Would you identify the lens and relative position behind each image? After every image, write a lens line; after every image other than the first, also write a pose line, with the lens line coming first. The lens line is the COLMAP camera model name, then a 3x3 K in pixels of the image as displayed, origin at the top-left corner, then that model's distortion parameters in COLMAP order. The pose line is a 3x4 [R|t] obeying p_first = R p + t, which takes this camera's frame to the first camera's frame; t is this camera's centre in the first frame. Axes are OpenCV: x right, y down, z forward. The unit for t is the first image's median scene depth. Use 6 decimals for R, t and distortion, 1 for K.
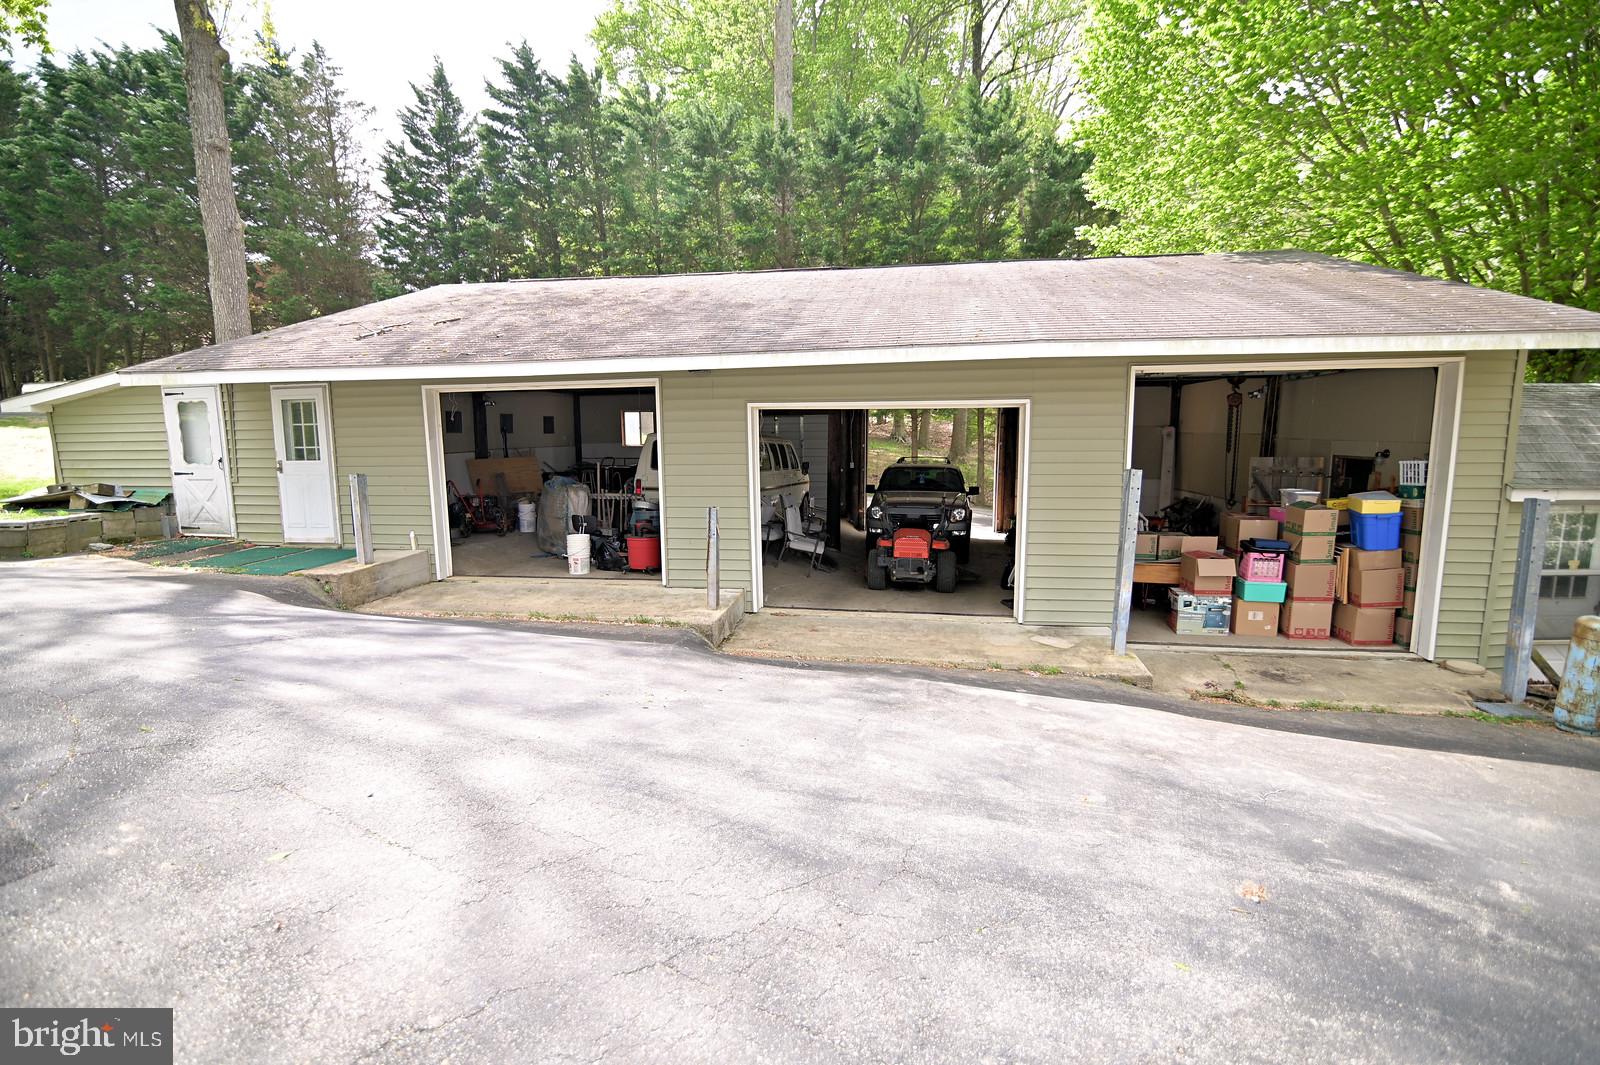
lens RADIAL K [[742.8, 0, 800.0], [0, 742.8, 532.5], [0, 0, 1]] dist [-0.001775, -0.000581]
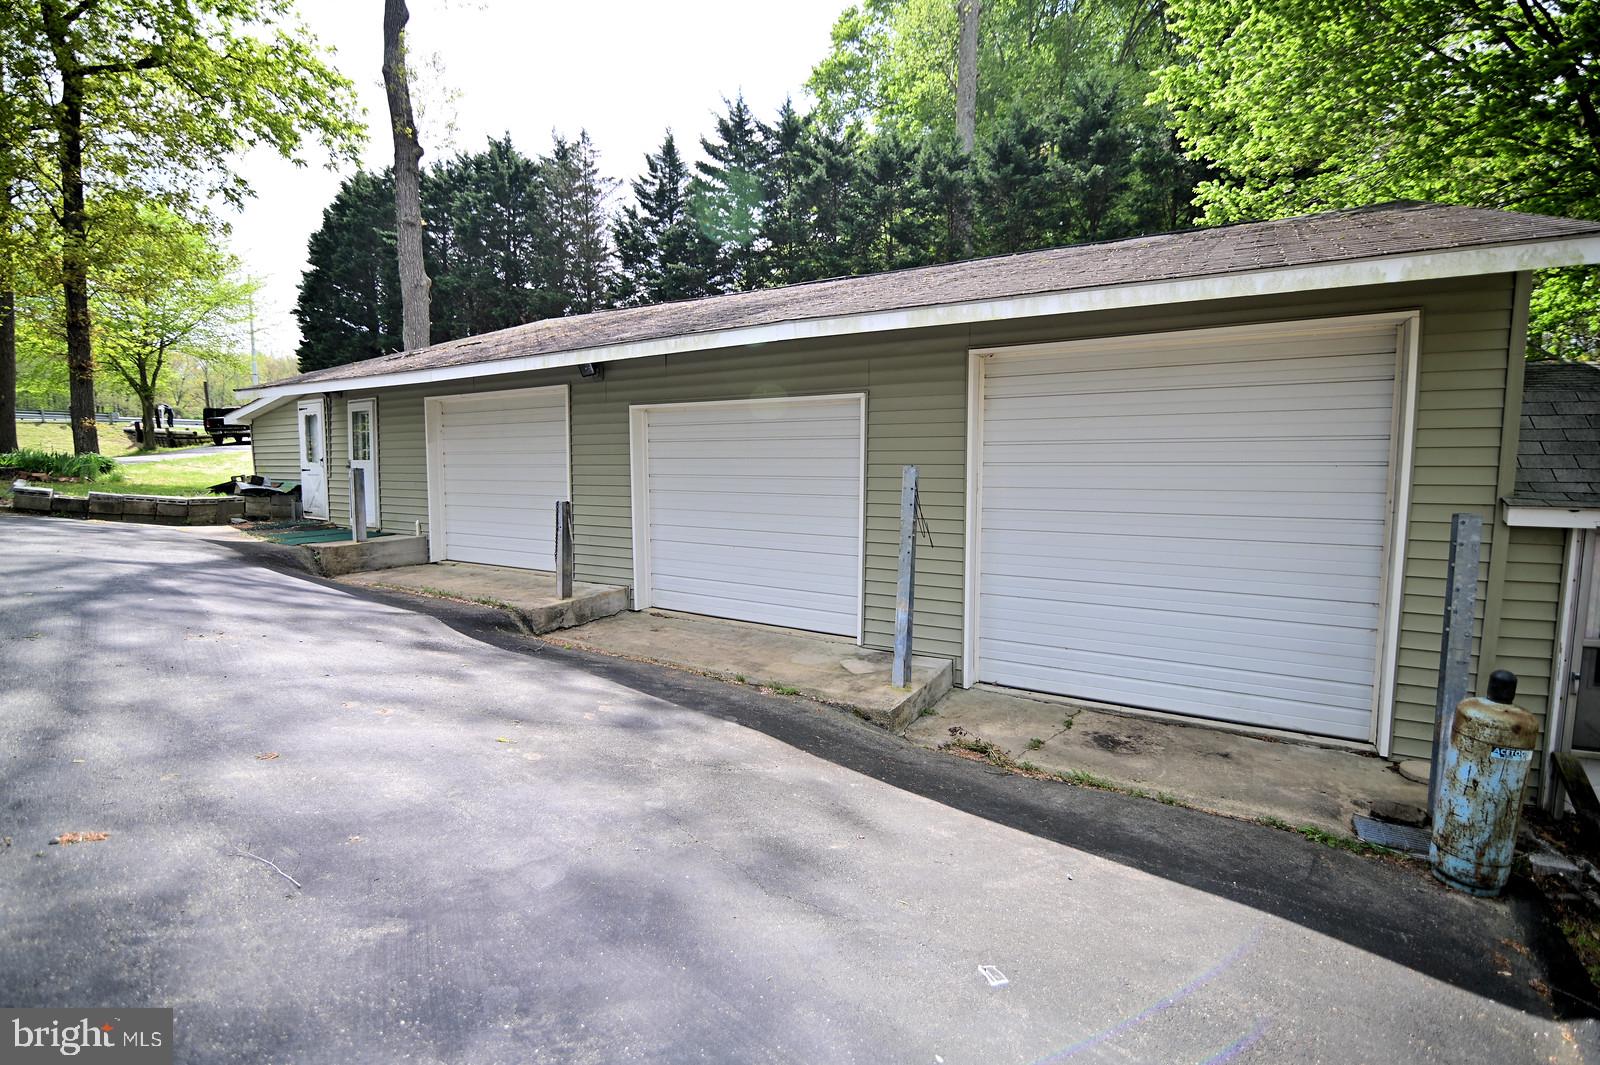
lens RADIAL K [[740.8, 0, 785.9], [0, 740.8, 542.8], [0, 0, 1]] dist [0.001816, -0.004841]
pose [[0.922541, 0.051996, -0.382380, 0.522156], [-0.063756, 0.997801, -0.018139, 0.020589], [0.380596, 0.041113, 0.923827, 0.137964]]
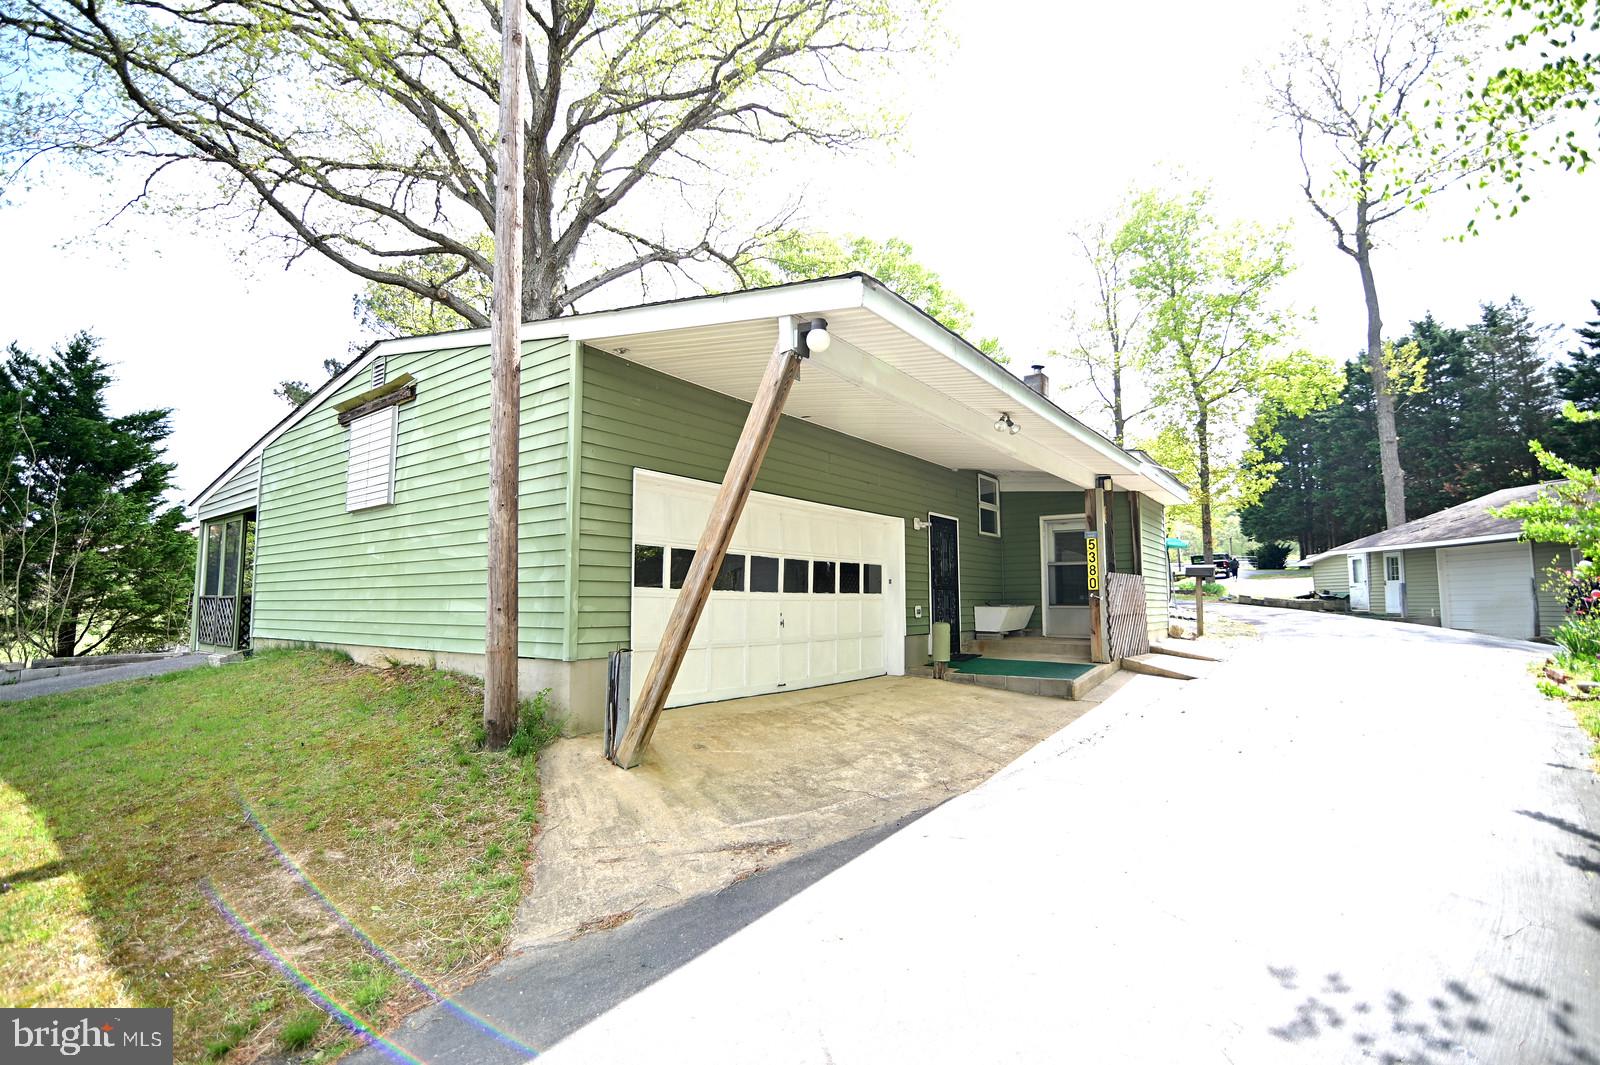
lens RADIAL K [[740.8, 0, 785.9], [0, 740.8, 542.8], [0, 0, 1]] dist [0.001816, -0.004841]
pose [[0.130054, -0.069828, -0.989045, 1.726955], [-0.127887, 0.988003, -0.086571, 0.287057], [0.983225, 0.137745, 0.119564, -1.496977]]
